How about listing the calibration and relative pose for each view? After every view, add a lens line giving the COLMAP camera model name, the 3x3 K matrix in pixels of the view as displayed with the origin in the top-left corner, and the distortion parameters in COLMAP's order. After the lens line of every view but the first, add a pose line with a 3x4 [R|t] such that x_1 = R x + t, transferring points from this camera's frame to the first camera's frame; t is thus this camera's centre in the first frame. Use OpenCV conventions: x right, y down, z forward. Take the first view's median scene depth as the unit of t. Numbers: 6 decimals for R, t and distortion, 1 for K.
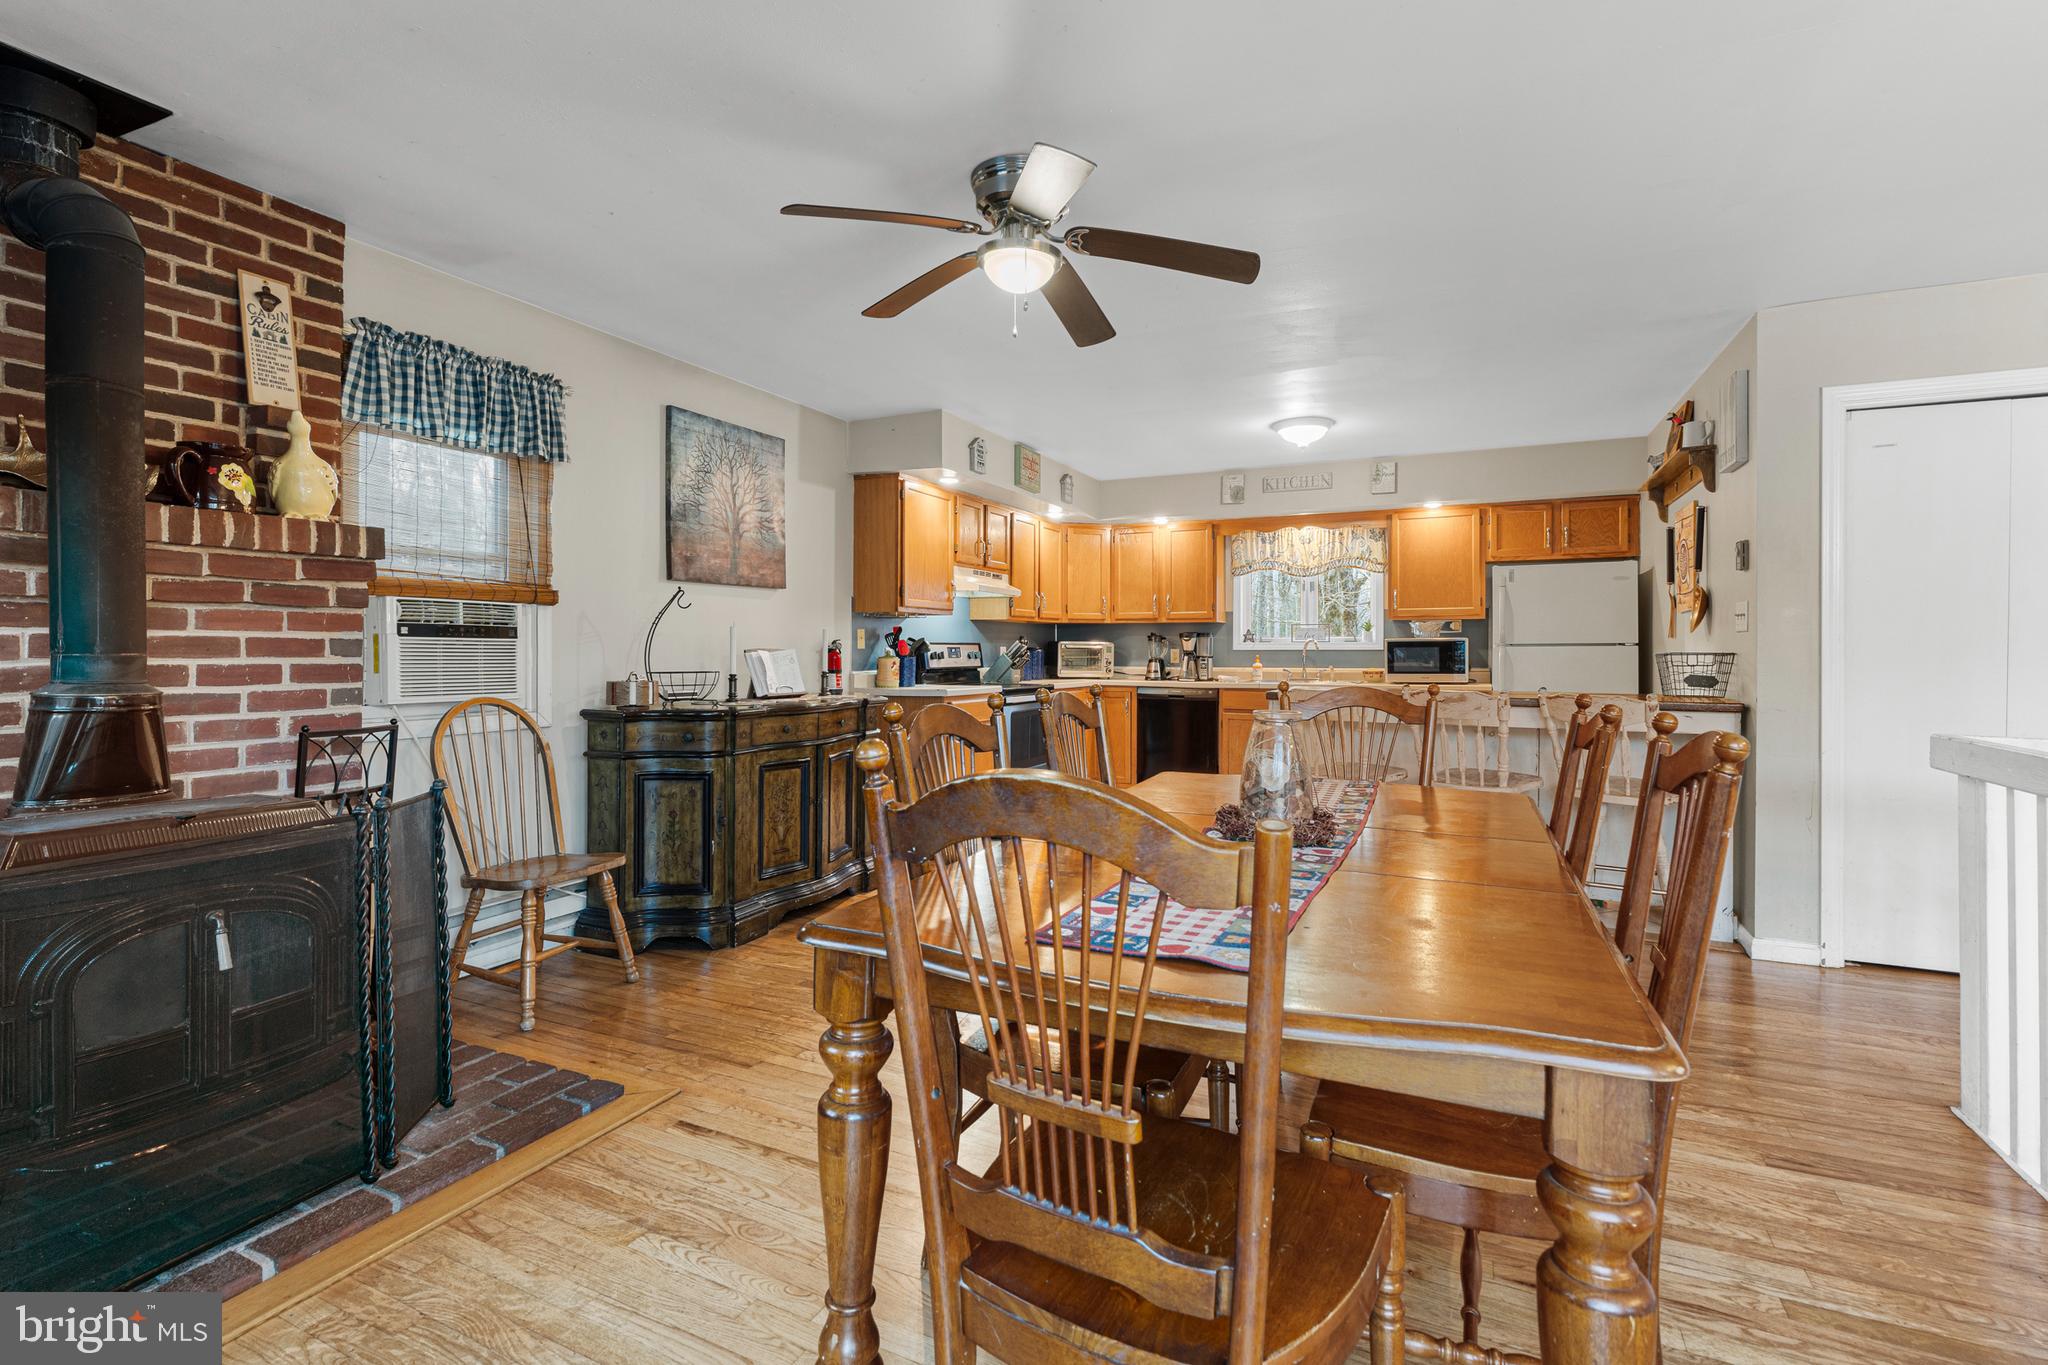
lens RADIAL K [[930.0, 0, 1043.8], [0, 930.0, 657.0], [0, 0, 1]] dist [-0.006134, 0.002013]
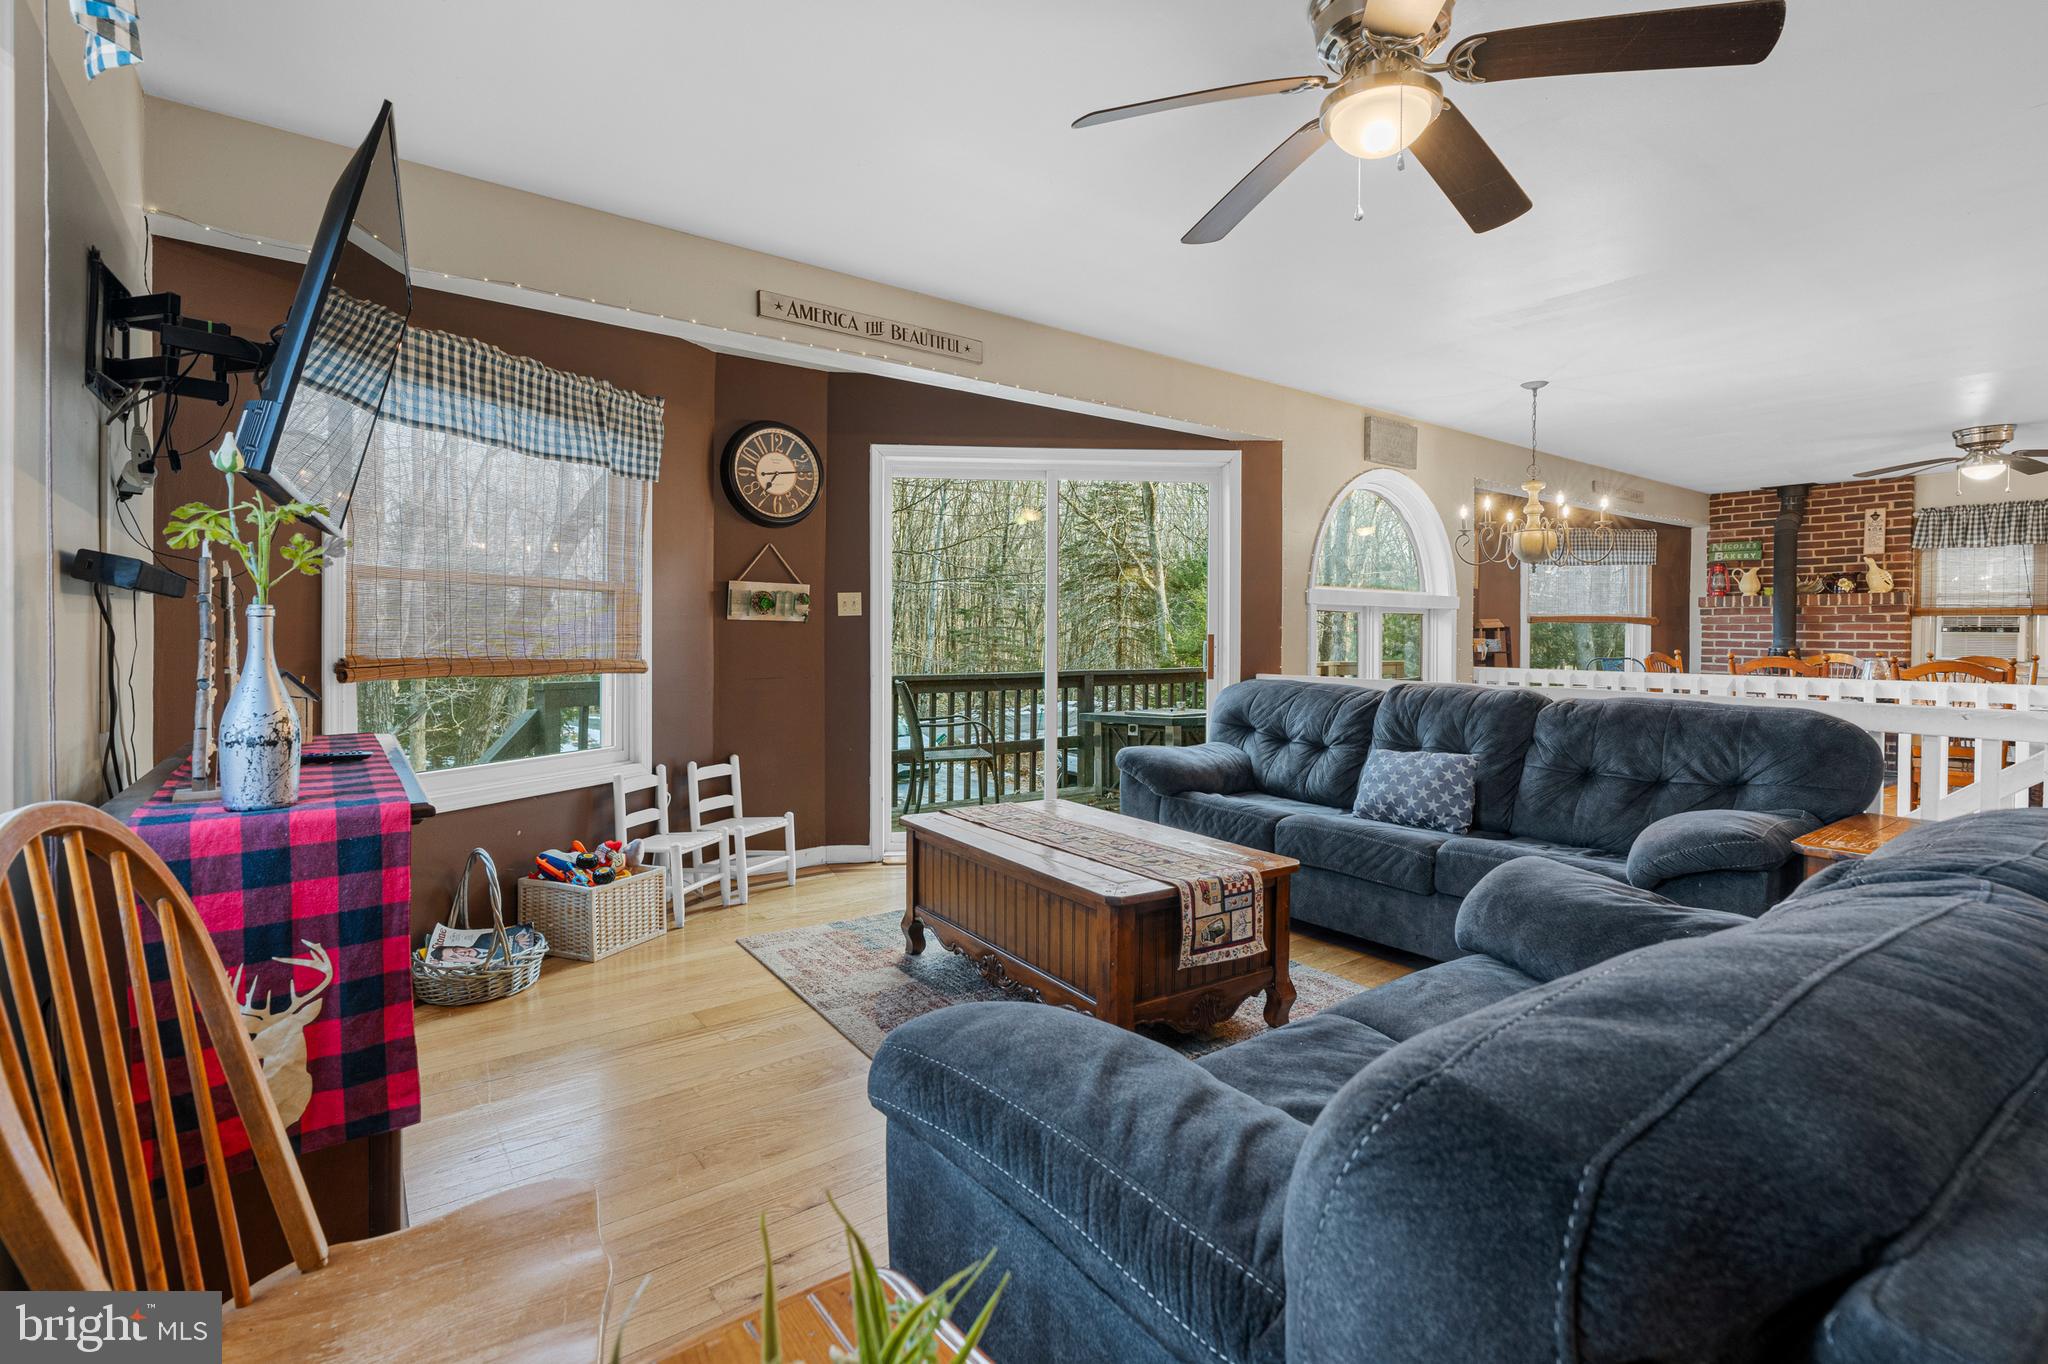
lens RADIAL K [[930.0, 0, 1019.5], [0, 930.0, 636.6], [0, 0, 1]] dist [-0.006134, 0.002013]
pose [[-0.477040, 0.005130, -0.878867, 1.260261], [-0.009643, 0.999892, 0.011070, -0.006556], [0.878829, 0.013756, -0.476939, 0.014603]]
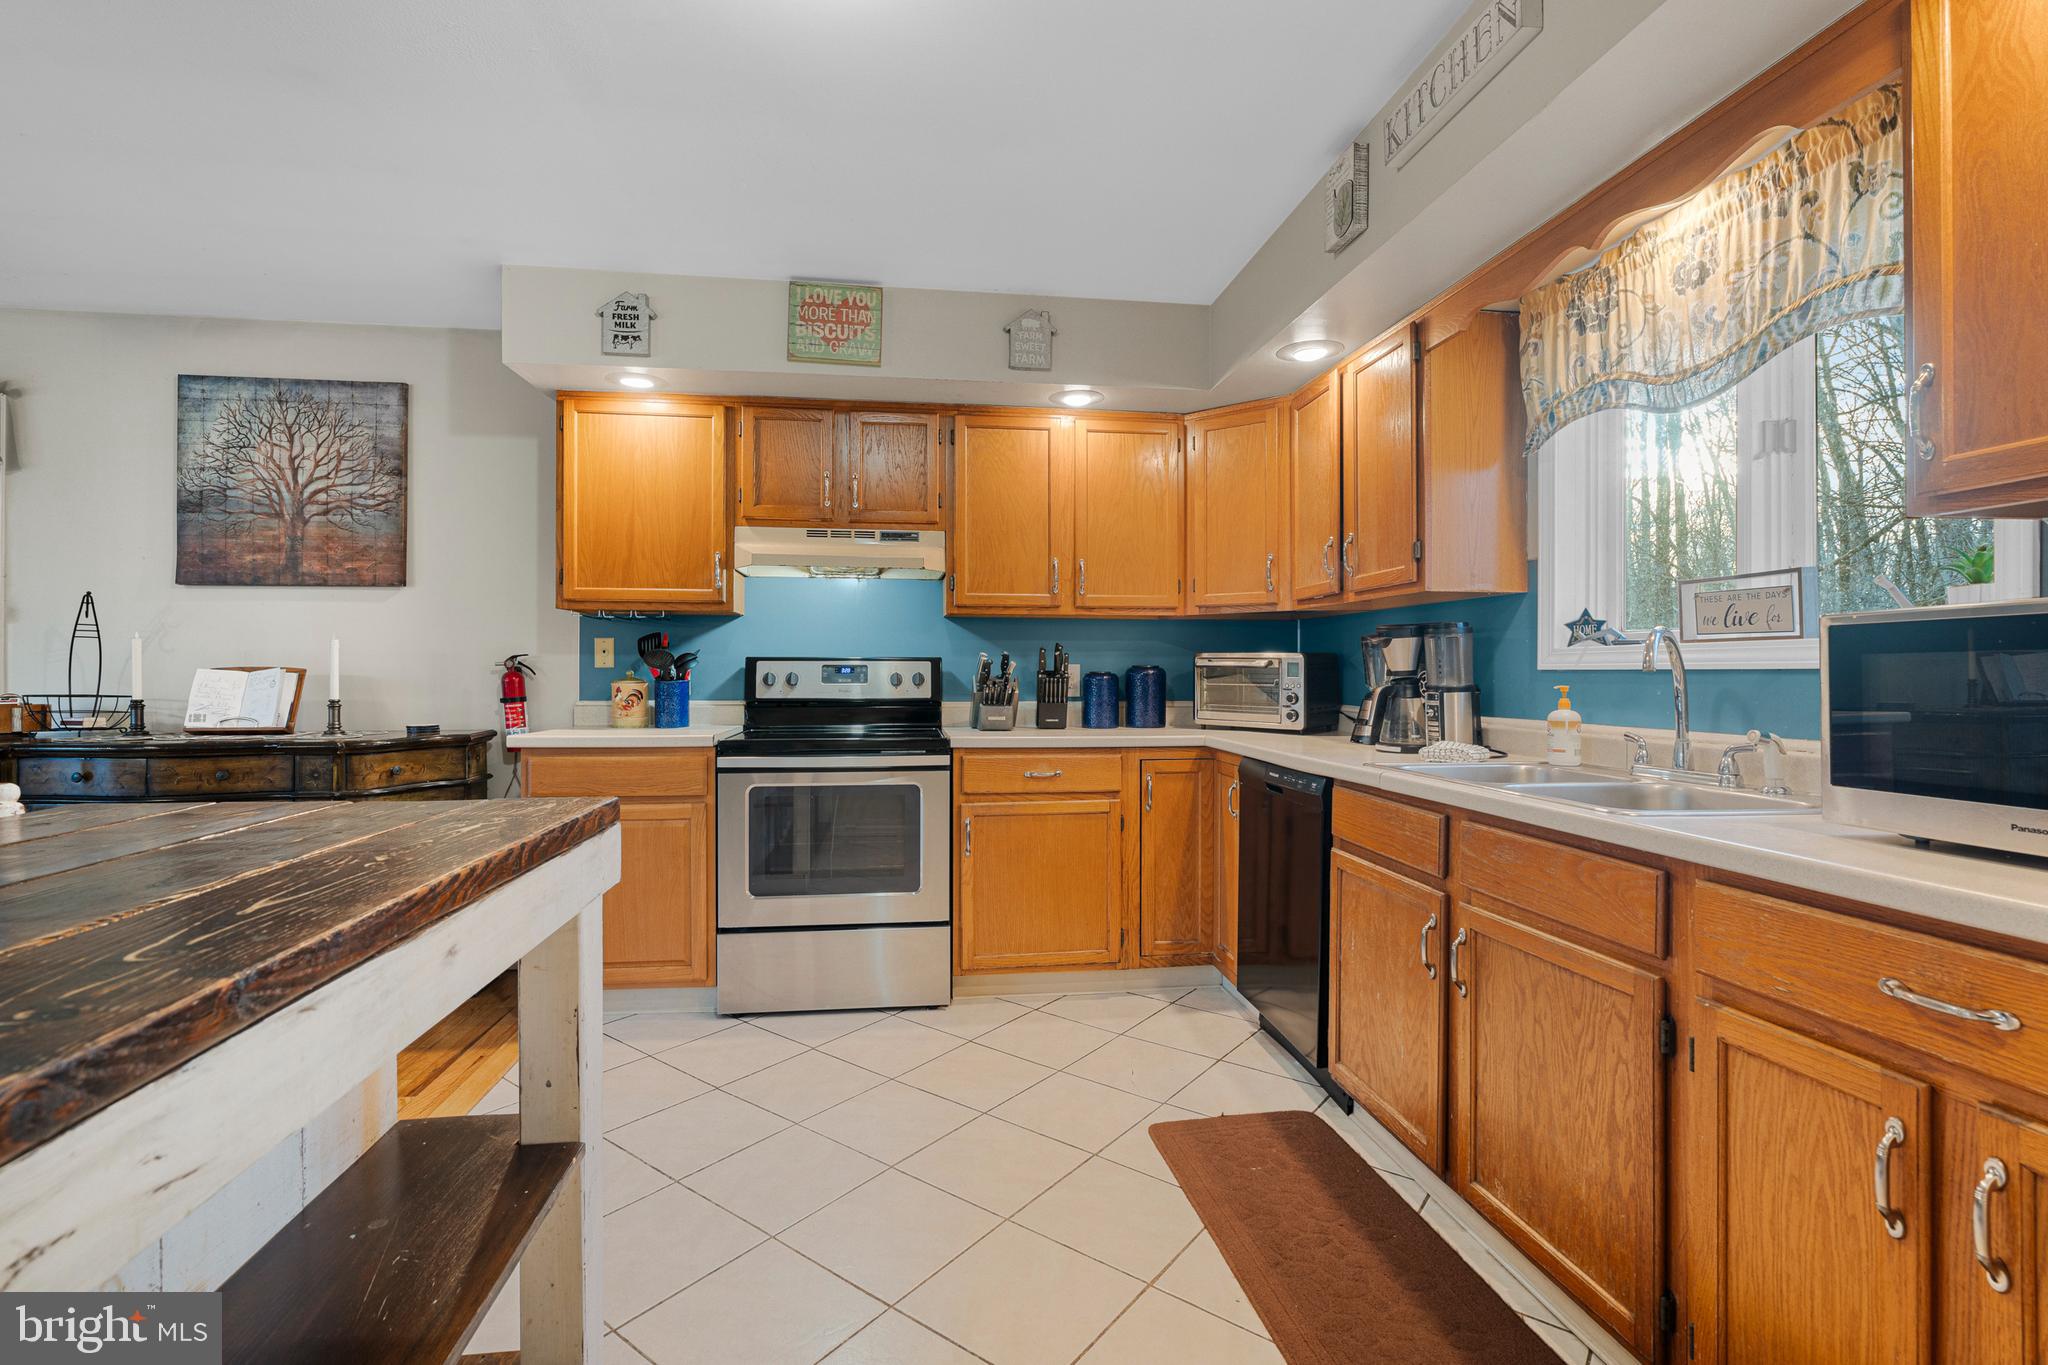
lens RADIAL K [[930.0, 0, 1032.5], [0, 930.0, 674.7], [0, 0, 1]] dist [-0.006134, 0.002013]
pose [[0.544217, 0.004515, -0.838932, 0.470078], [-0.007309, 0.999973, 0.000641, -0.005507], [0.838912, 0.005783, 0.544236, 0.786901]]
